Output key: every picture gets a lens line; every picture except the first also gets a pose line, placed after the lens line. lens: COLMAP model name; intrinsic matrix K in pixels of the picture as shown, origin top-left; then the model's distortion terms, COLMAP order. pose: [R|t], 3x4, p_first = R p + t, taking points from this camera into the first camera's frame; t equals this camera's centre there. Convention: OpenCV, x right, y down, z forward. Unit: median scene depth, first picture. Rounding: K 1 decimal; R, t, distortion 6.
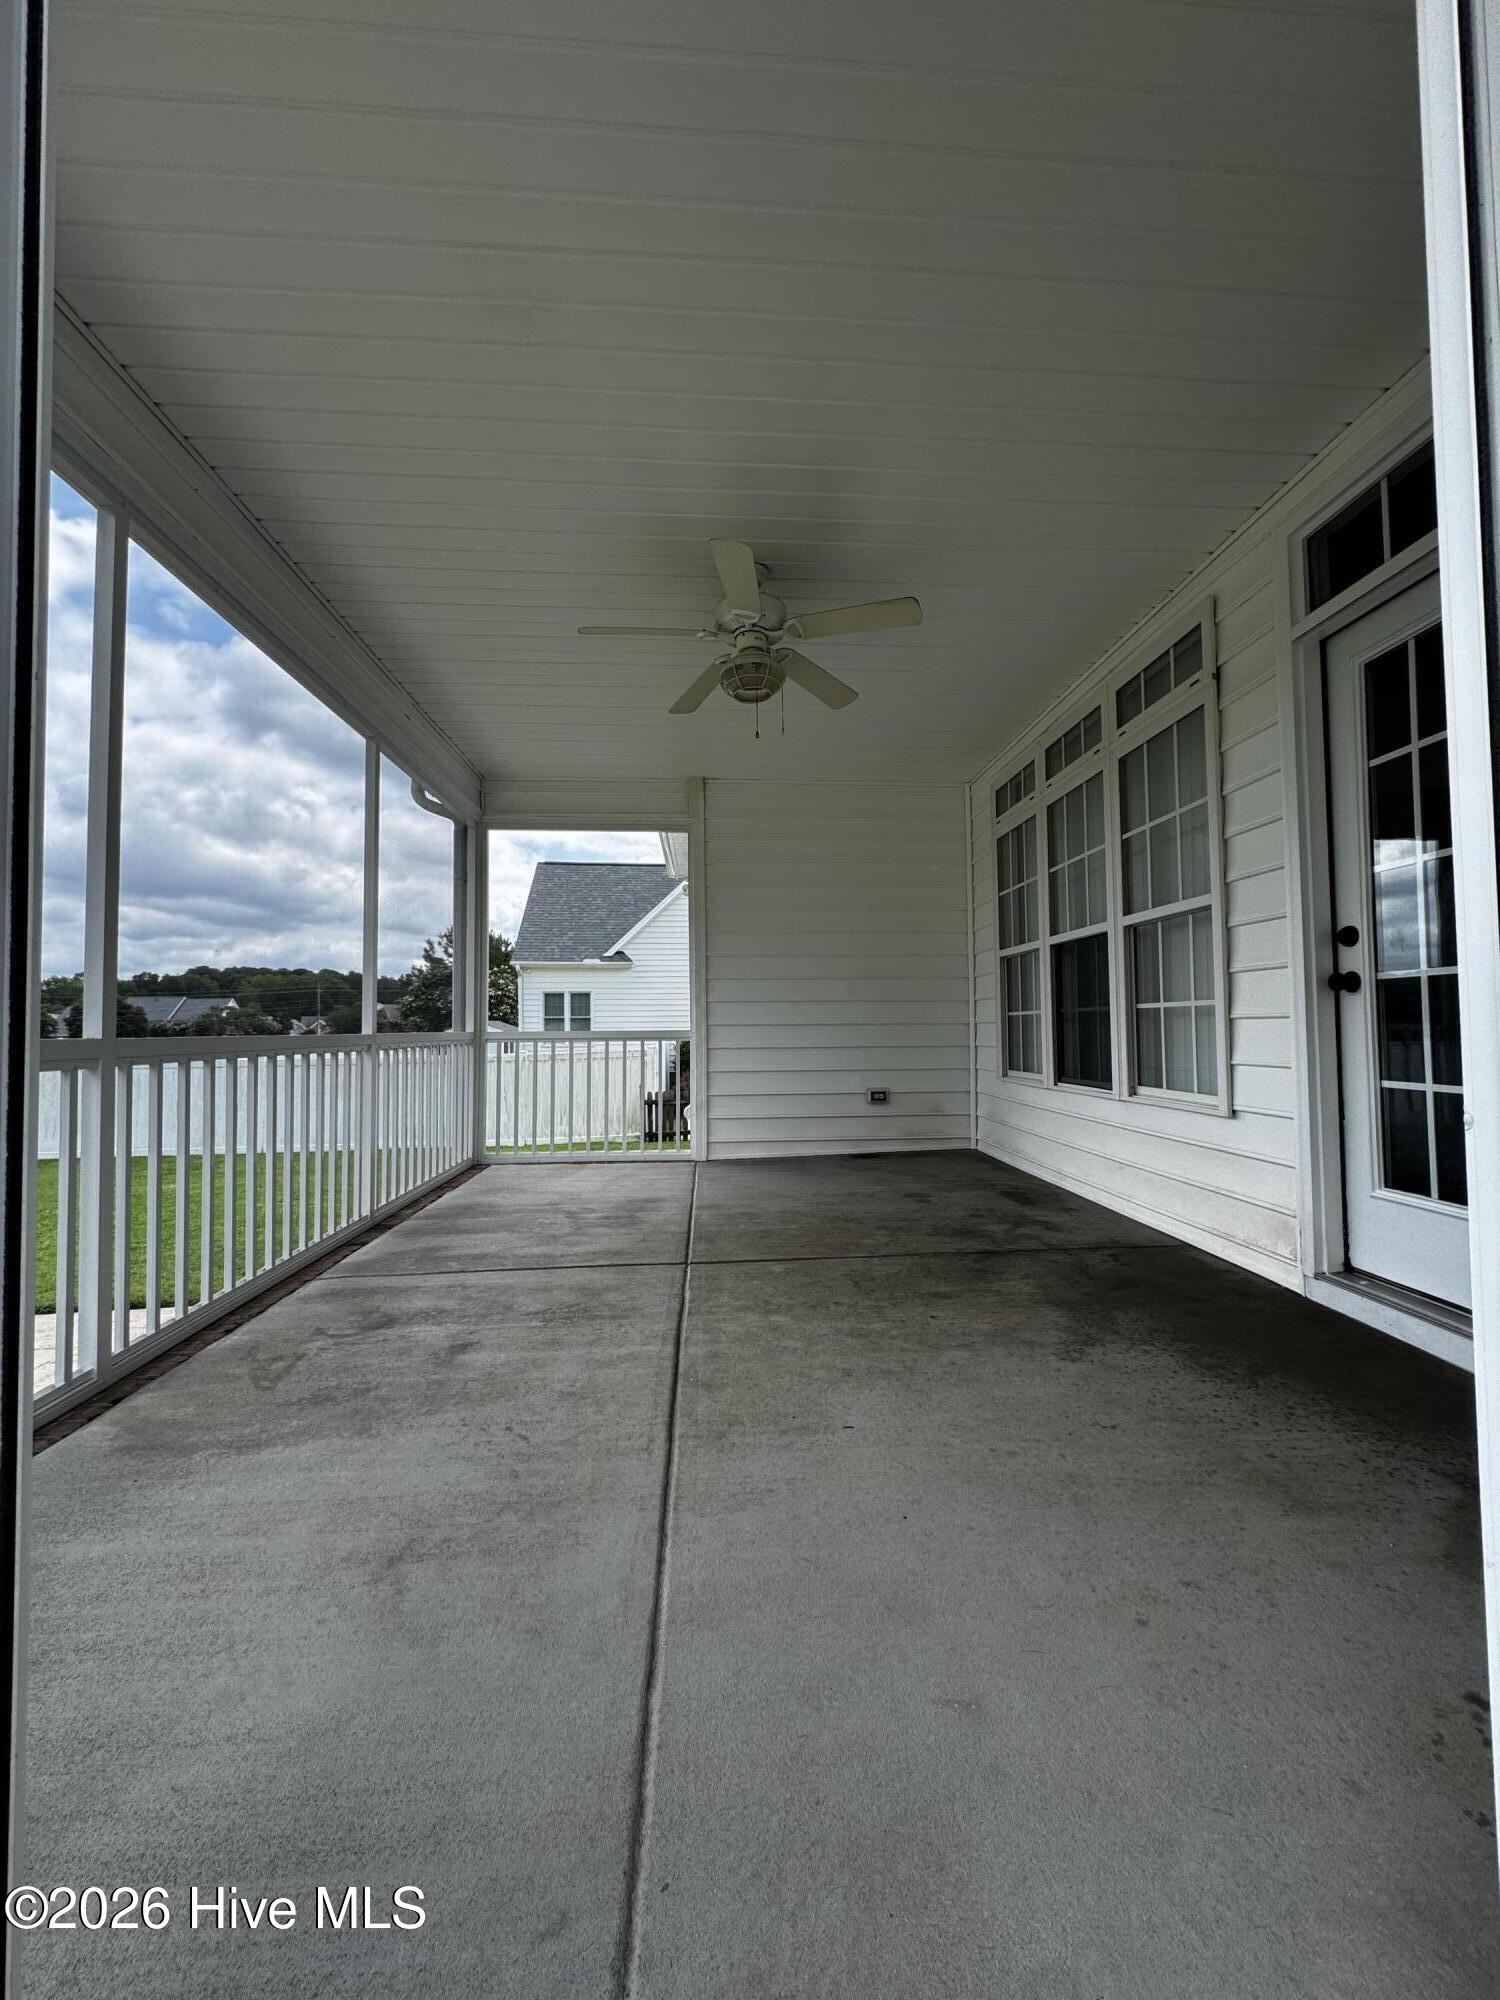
lens RADIAL K [[788.7, 0, 750.0], [0, 788.7, 1000.0], [0, 0, 1]] dist [-0.002376, 0.000294]
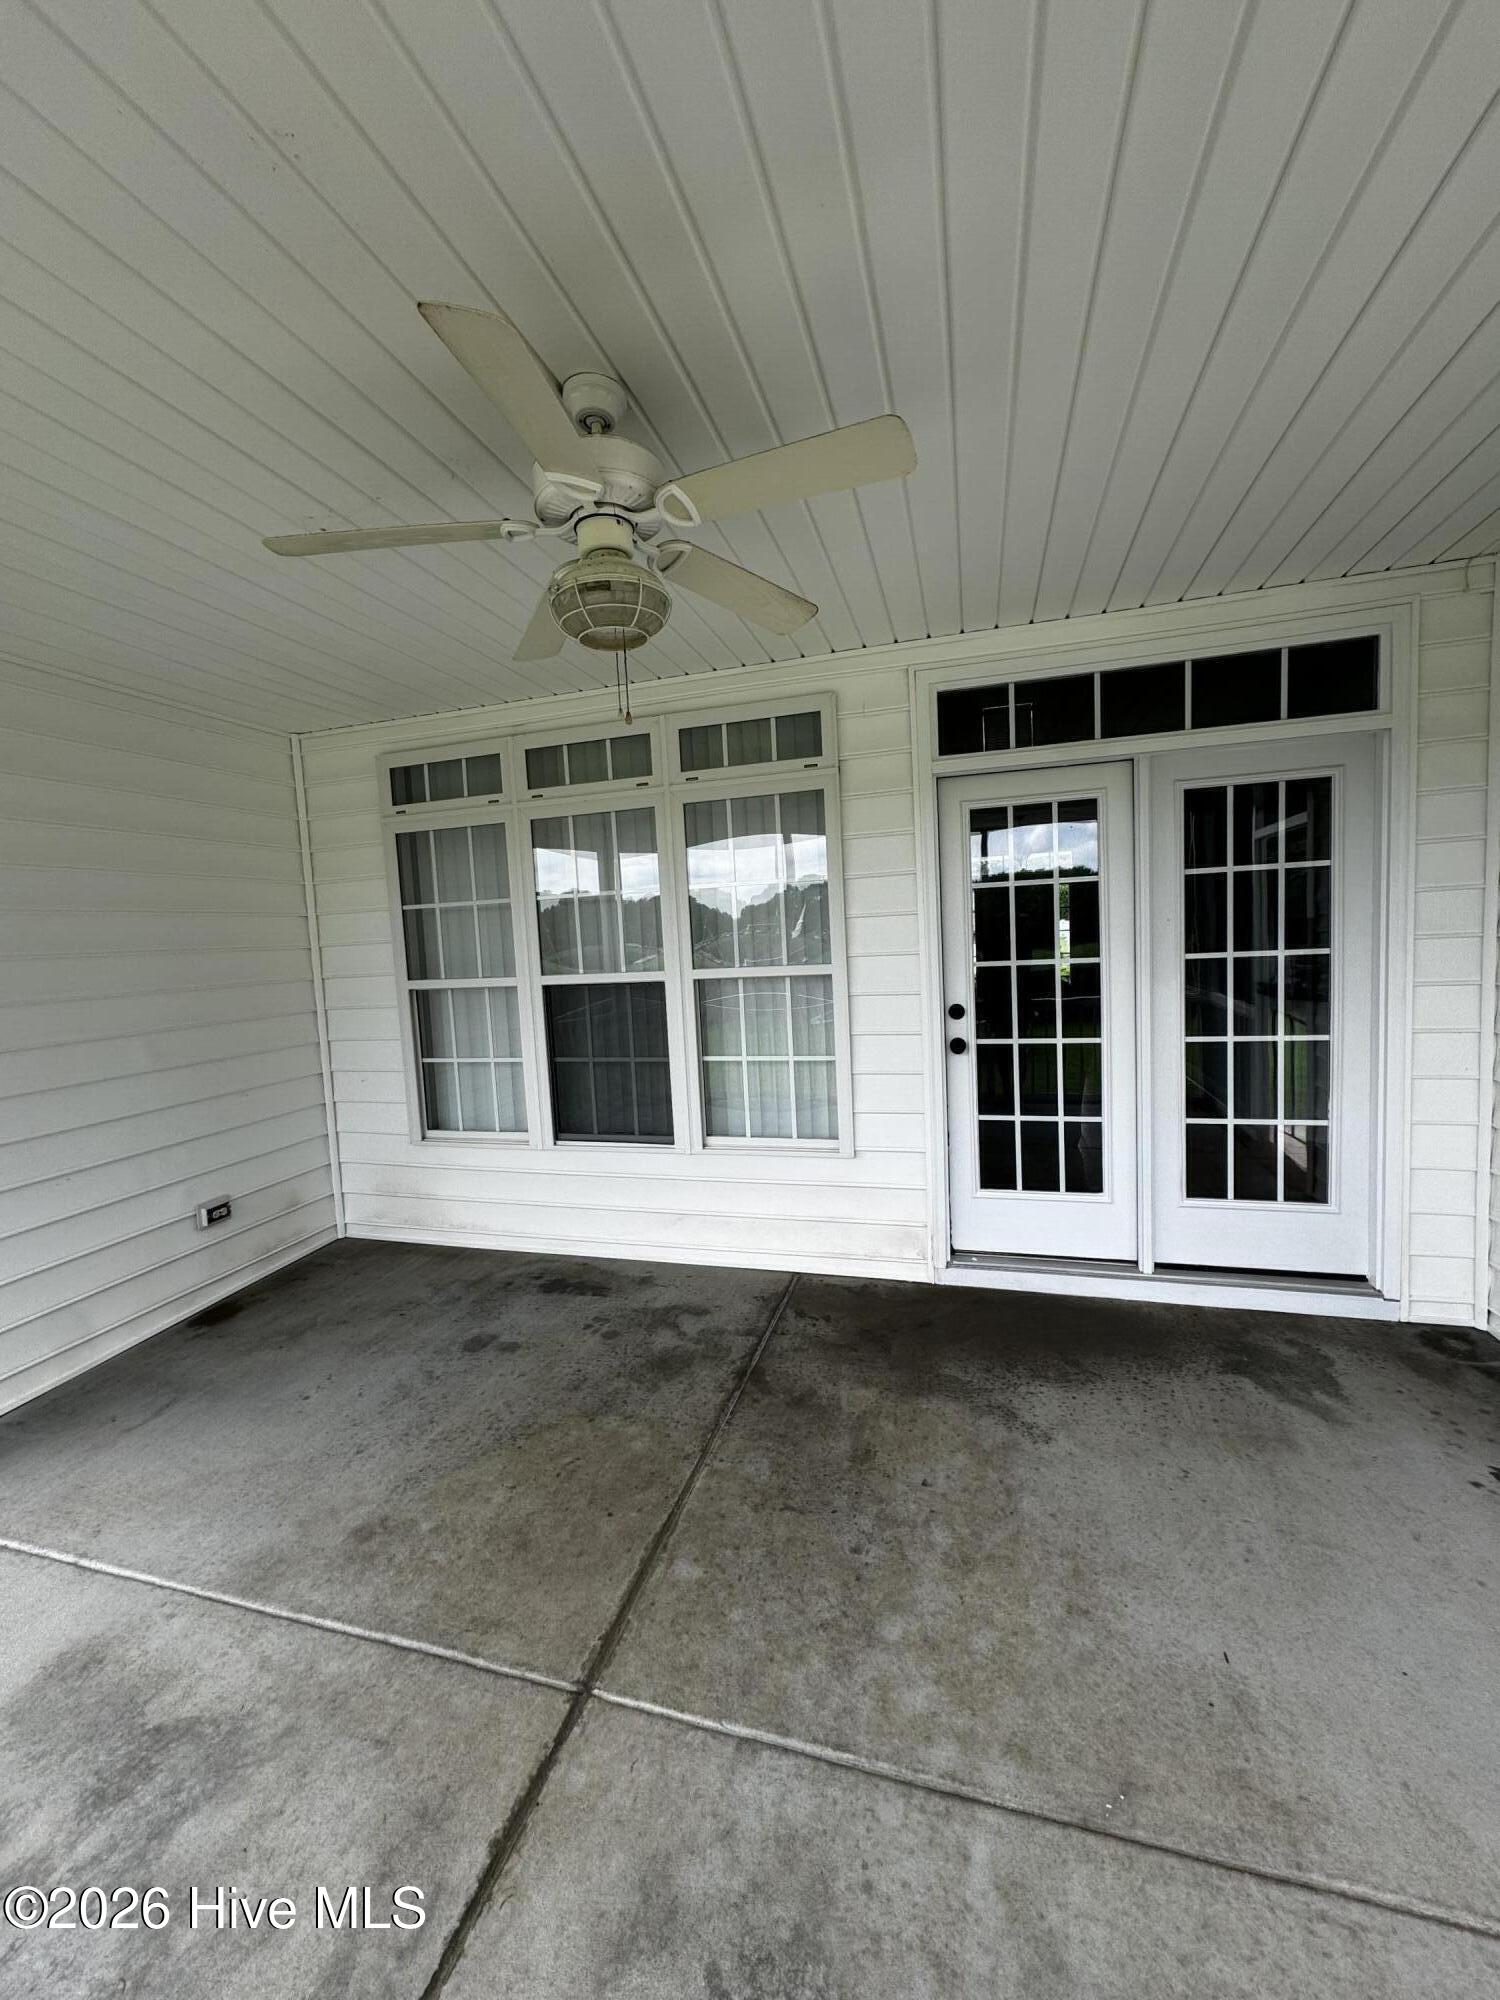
lens RADIAL K [[788.7, 0, 750.0], [0, 788.7, 1000.0], [0, 0, 1]] dist [-0.002376, 0.000294]
pose [[0.338392, -0.084815, 0.937175, -0.597936], [0.011807, 0.996234, 0.085897, -0.214128], [-0.940931, -0.018001, 0.338119, 0.854151]]
